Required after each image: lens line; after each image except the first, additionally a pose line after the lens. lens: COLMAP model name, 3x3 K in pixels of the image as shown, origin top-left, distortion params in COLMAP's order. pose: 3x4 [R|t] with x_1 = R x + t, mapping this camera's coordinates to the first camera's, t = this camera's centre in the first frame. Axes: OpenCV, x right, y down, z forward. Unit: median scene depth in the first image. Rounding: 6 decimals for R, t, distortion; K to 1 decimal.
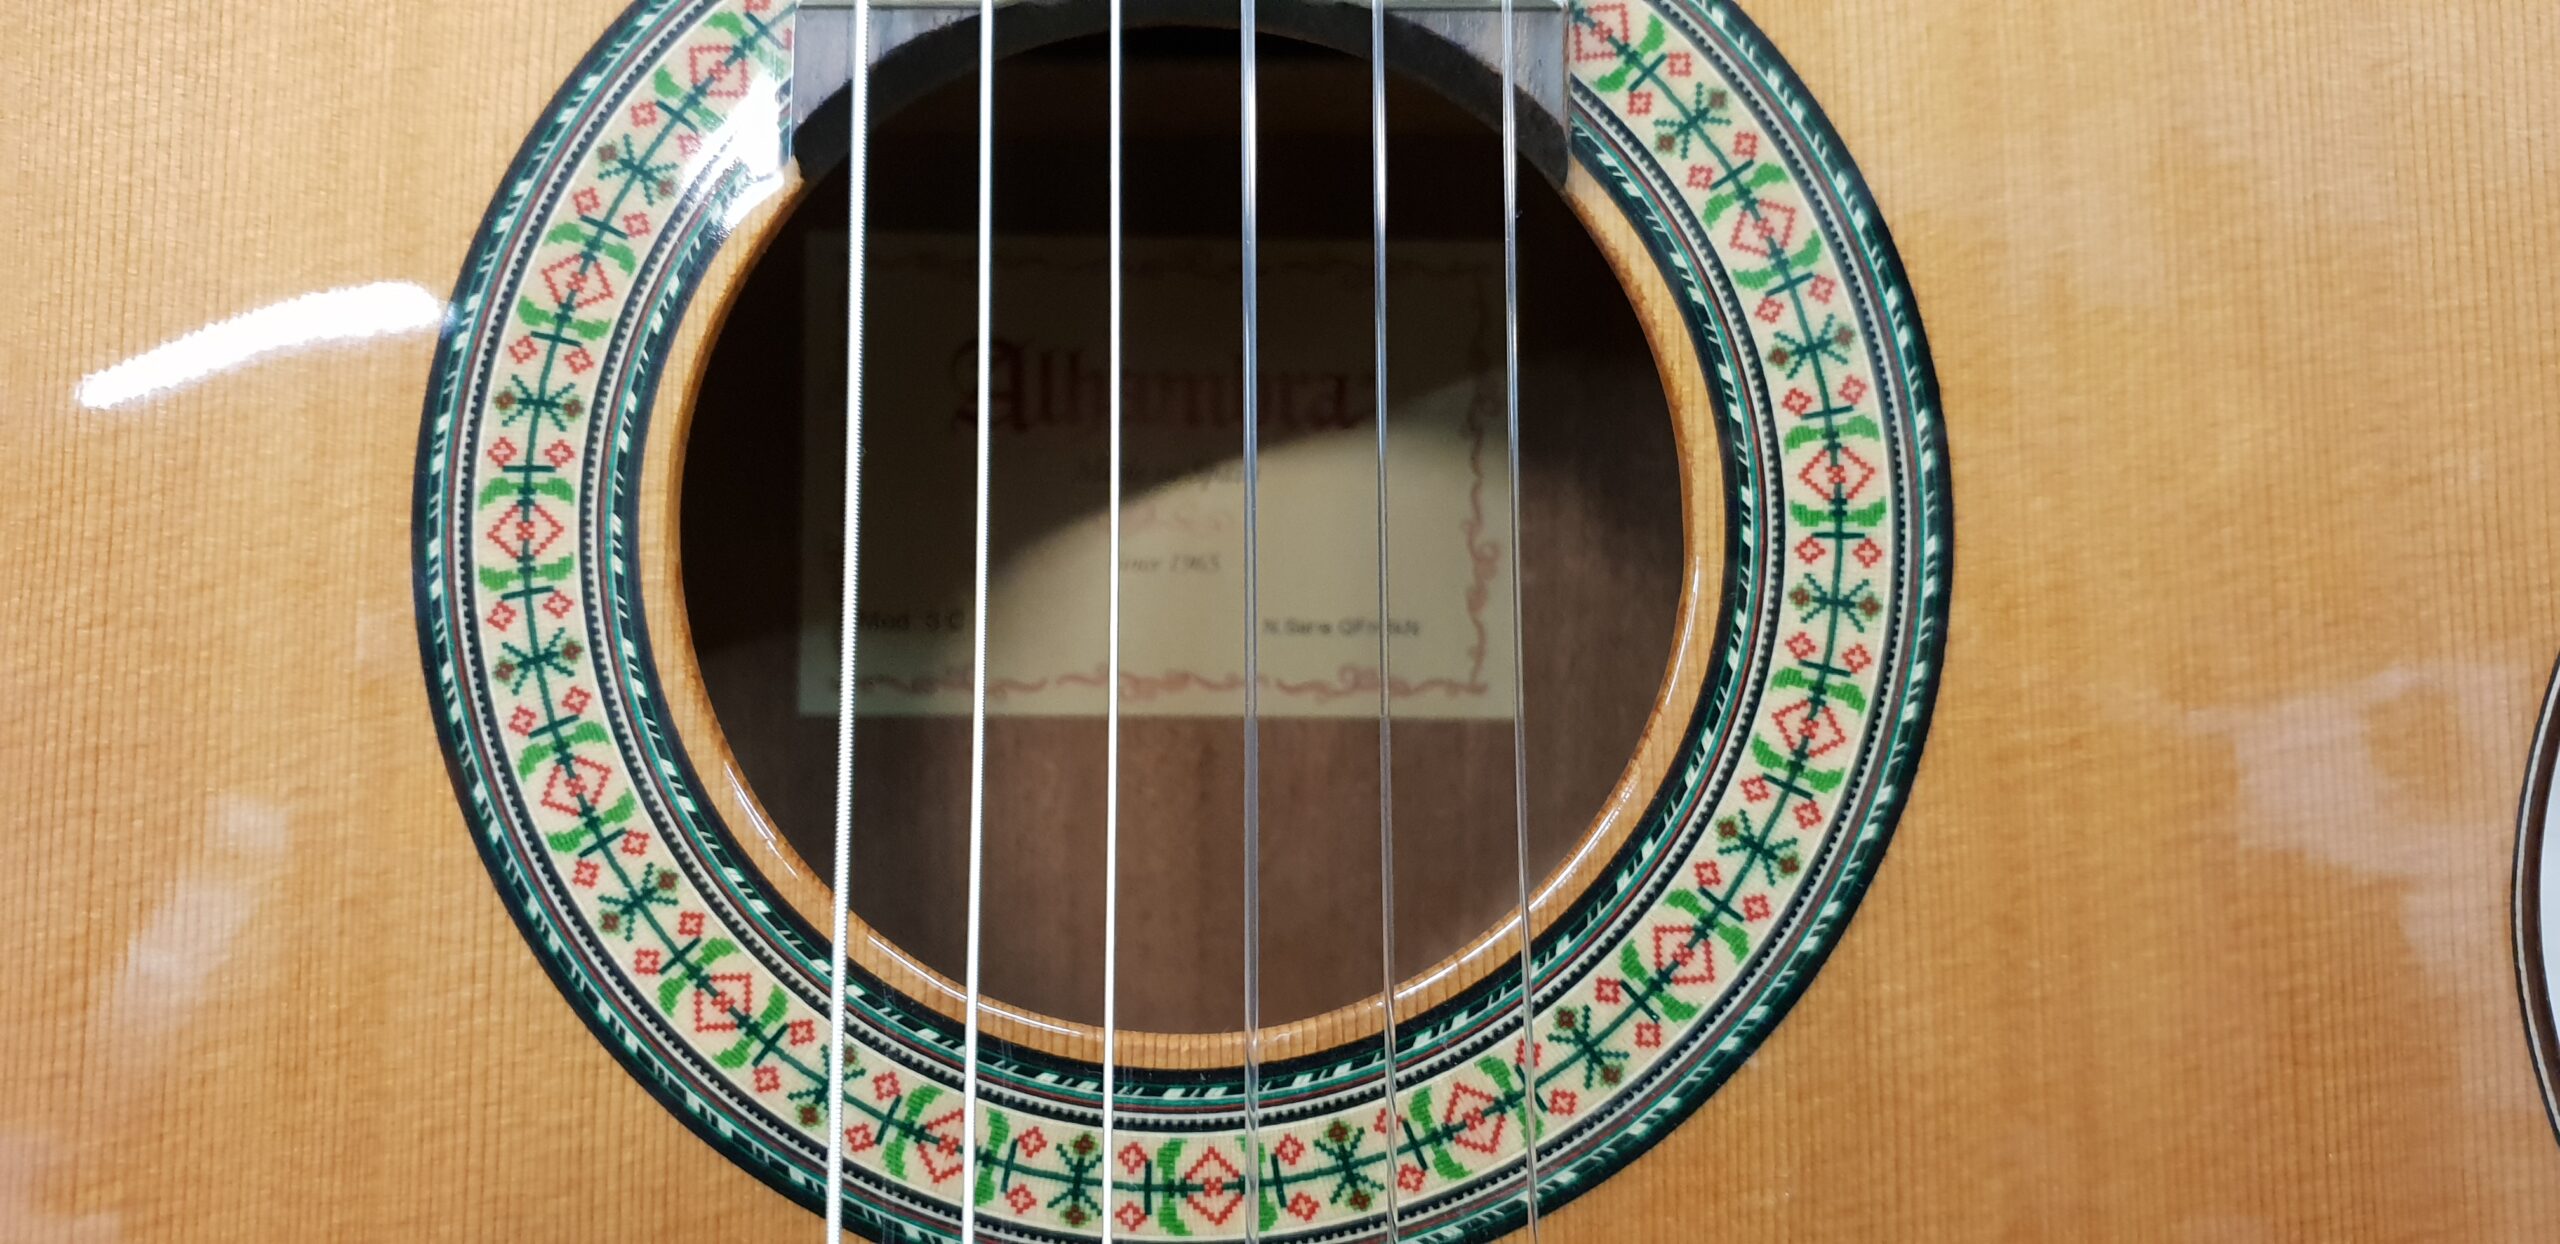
lens RADIAL K [[2039.7, 0, 1282.2], [0, 2039.7, 597.8], [0, 0, 1]] dist [0.061106, -0.045197]
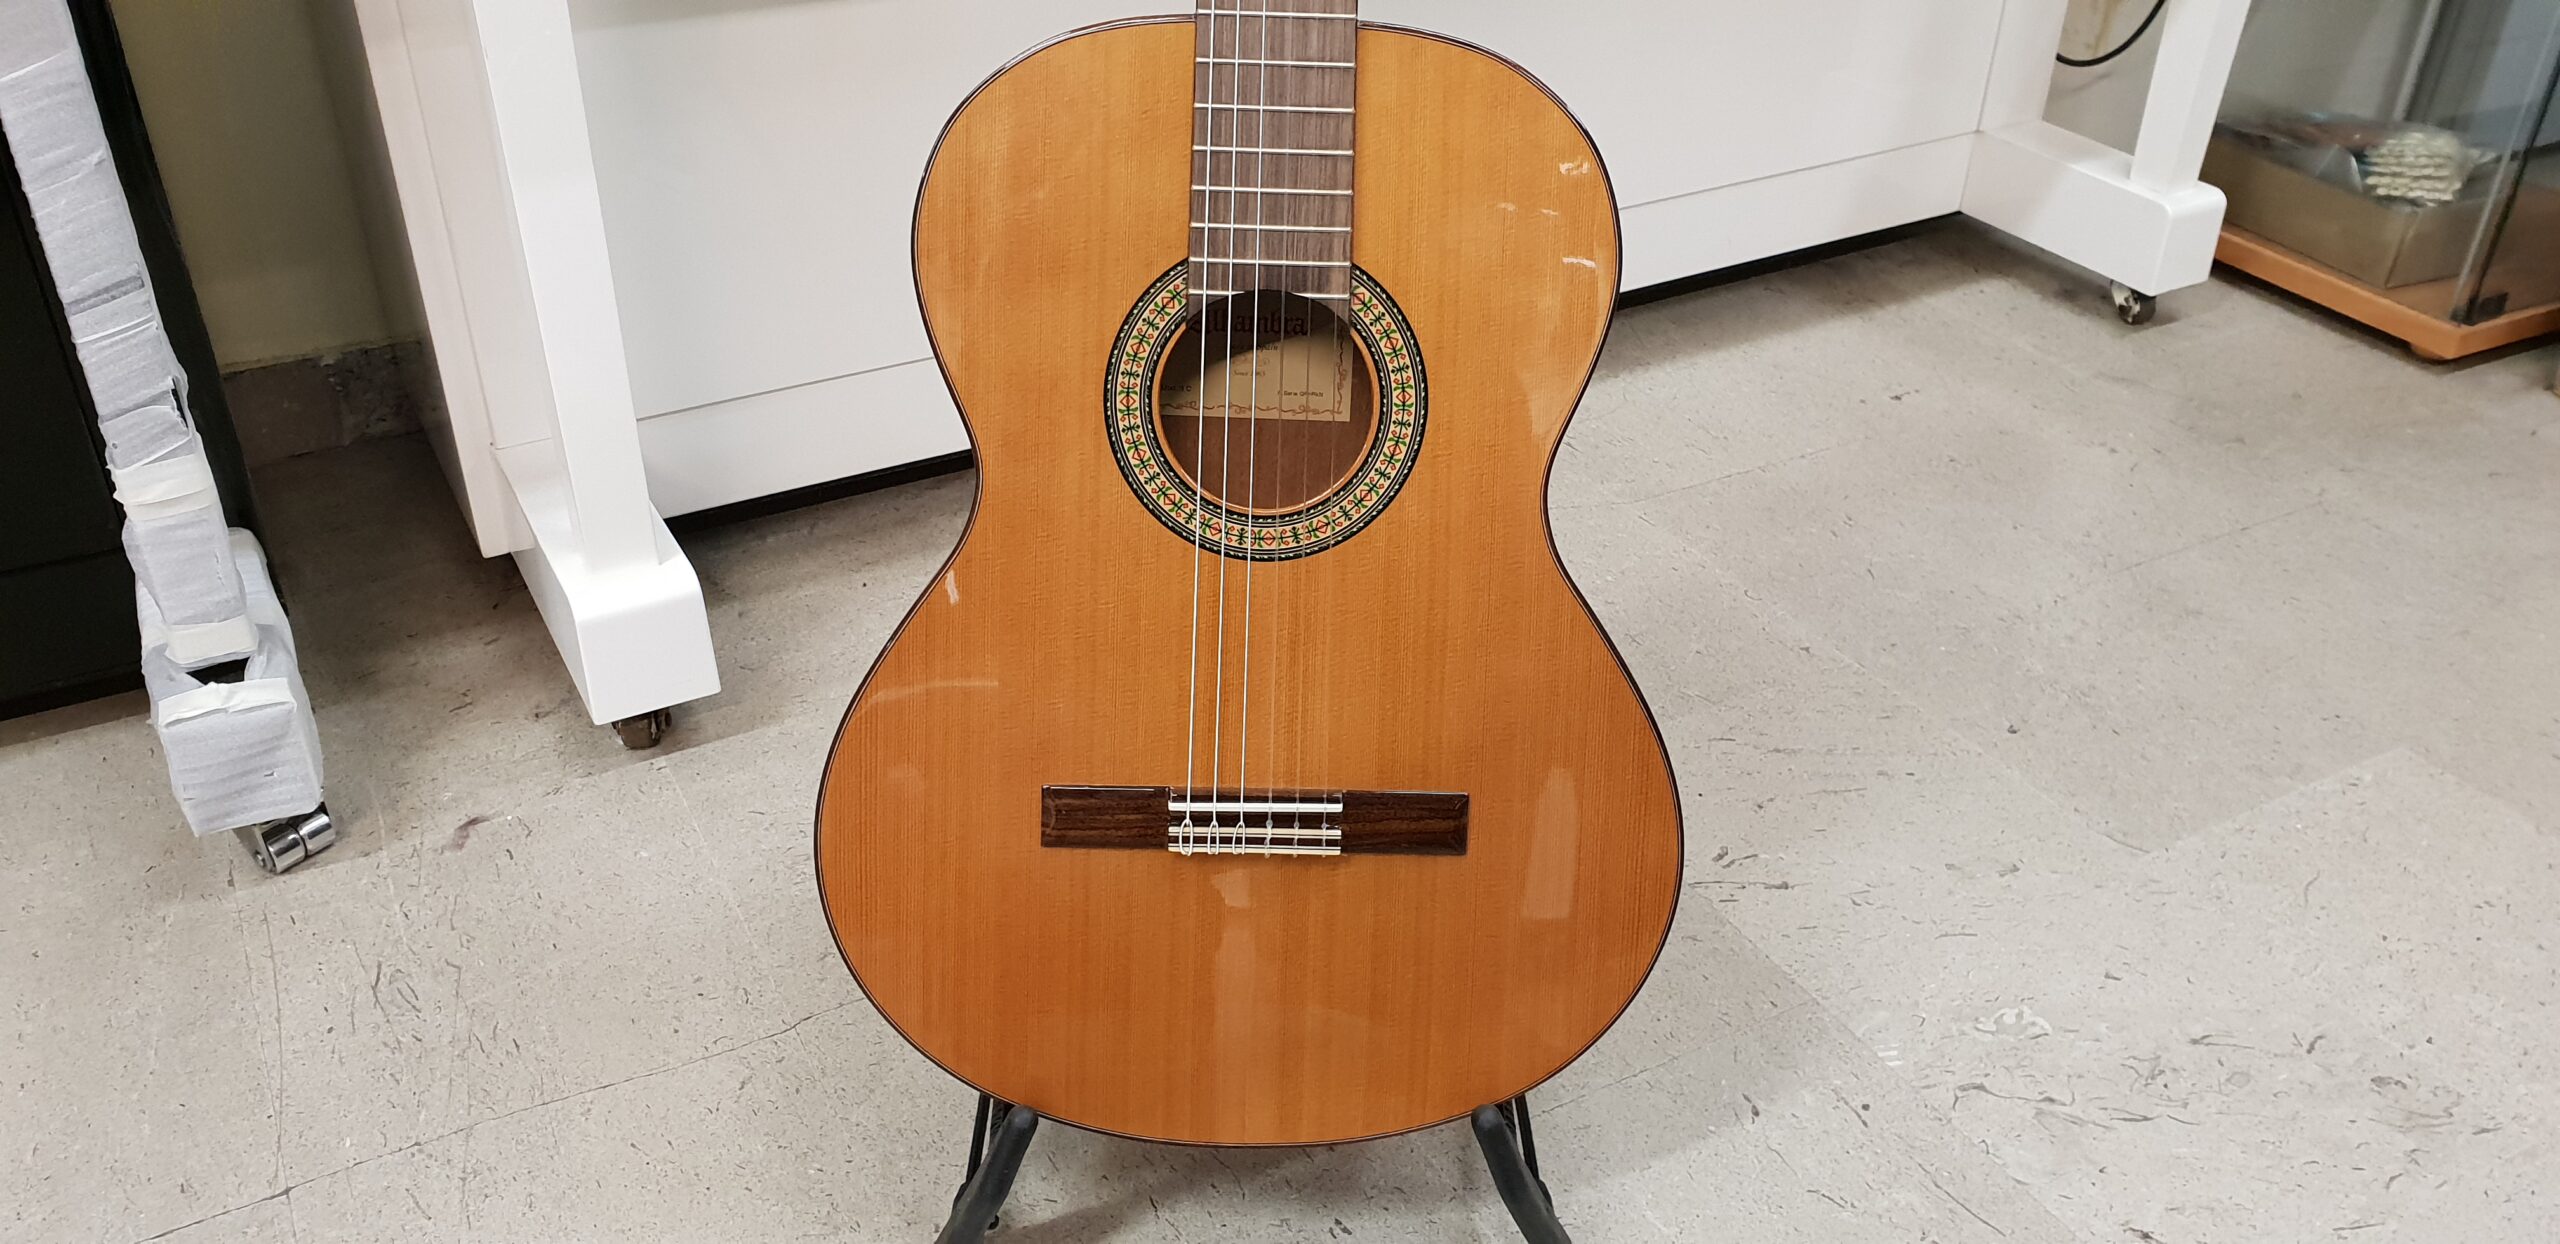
lens RADIAL K [[2039.7, 0, 1288.8], [0, 2039.7, 637.9], [0, 0, 1]] dist [0.061106, -0.045197]
pose [[0.999372, 0.025436, 0.024660, -0.096903], [-0.031463, 0.957190, 0.287747, -0.873358], [-0.016286, -0.288342, 0.957389, -3.662691]]
